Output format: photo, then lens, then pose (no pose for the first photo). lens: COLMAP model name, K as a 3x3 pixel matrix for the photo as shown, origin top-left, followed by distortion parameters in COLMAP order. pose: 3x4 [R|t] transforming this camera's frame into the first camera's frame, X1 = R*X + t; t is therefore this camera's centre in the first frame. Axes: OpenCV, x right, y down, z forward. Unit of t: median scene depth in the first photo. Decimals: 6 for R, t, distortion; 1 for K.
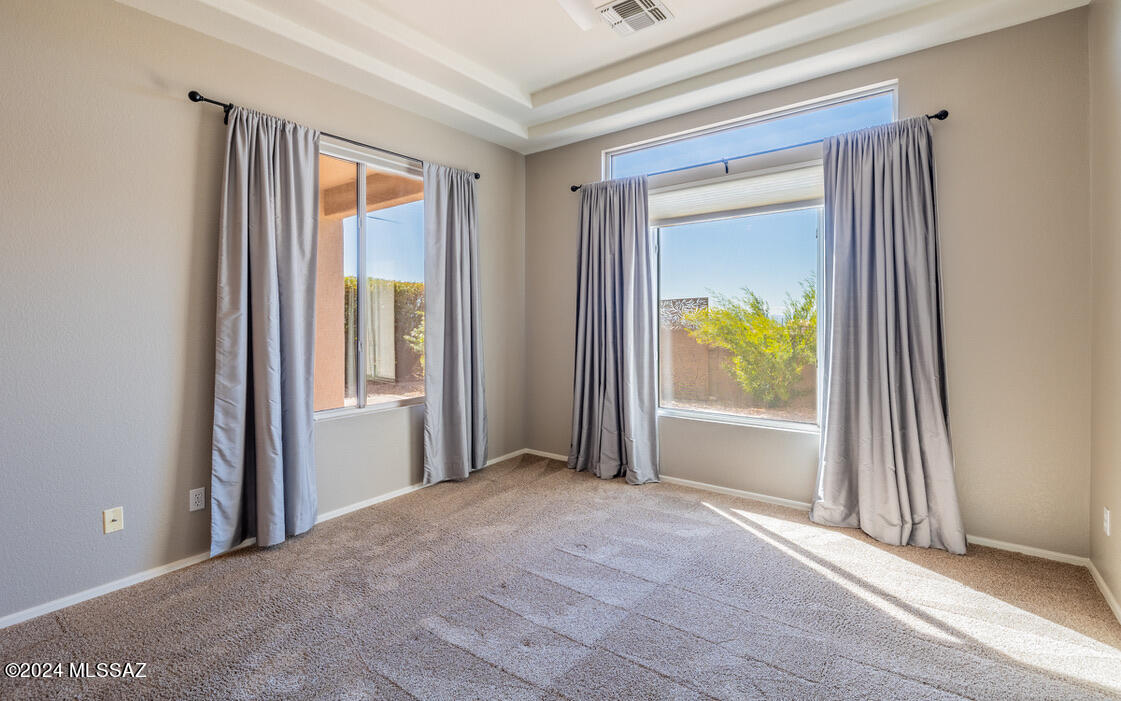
lens RADIAL K [[501.6, 0, 529.3], [0, 501.6, 328.9], [0, 0, 1]] dist [-0.006917, 0.000024]
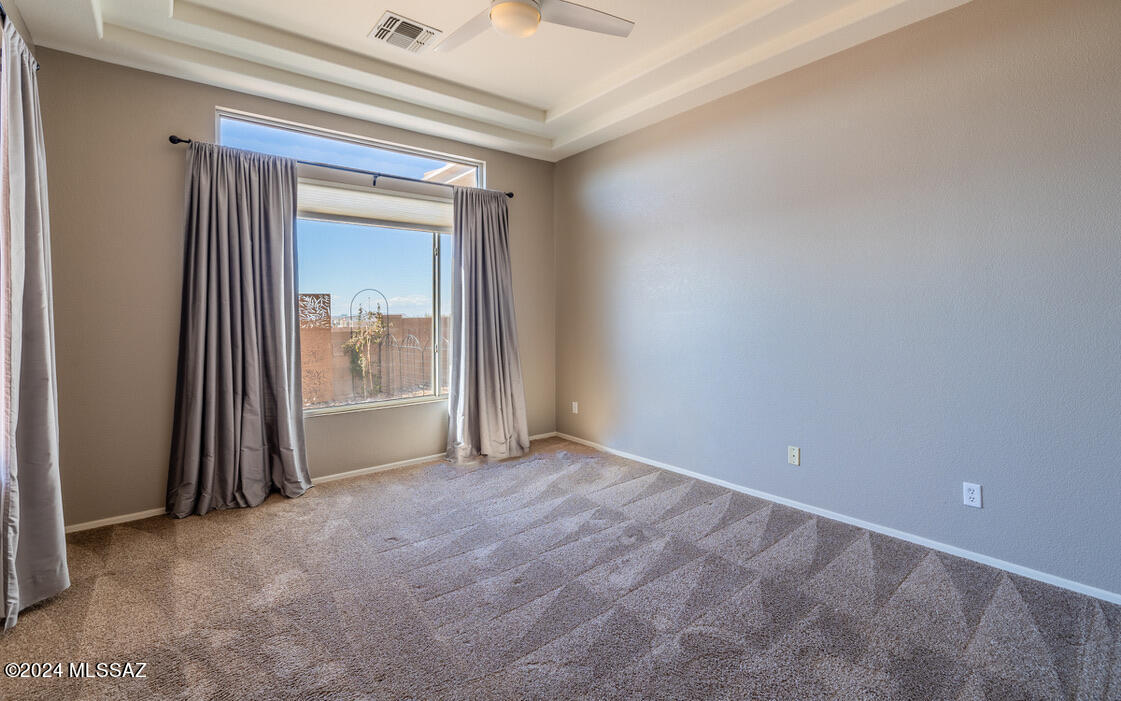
lens RADIAL K [[514.7, 0, 560.4], [0, 514.7, 332.3], [0, 0, 1]] dist [0.001048, 0.000203]
pose [[0.223759, -0.023260, 0.974367, -0.715513], [0.032595, 0.999335, 0.016370, 0.014141], [-0.974099, 0.028096, 0.224368, 0.380267]]
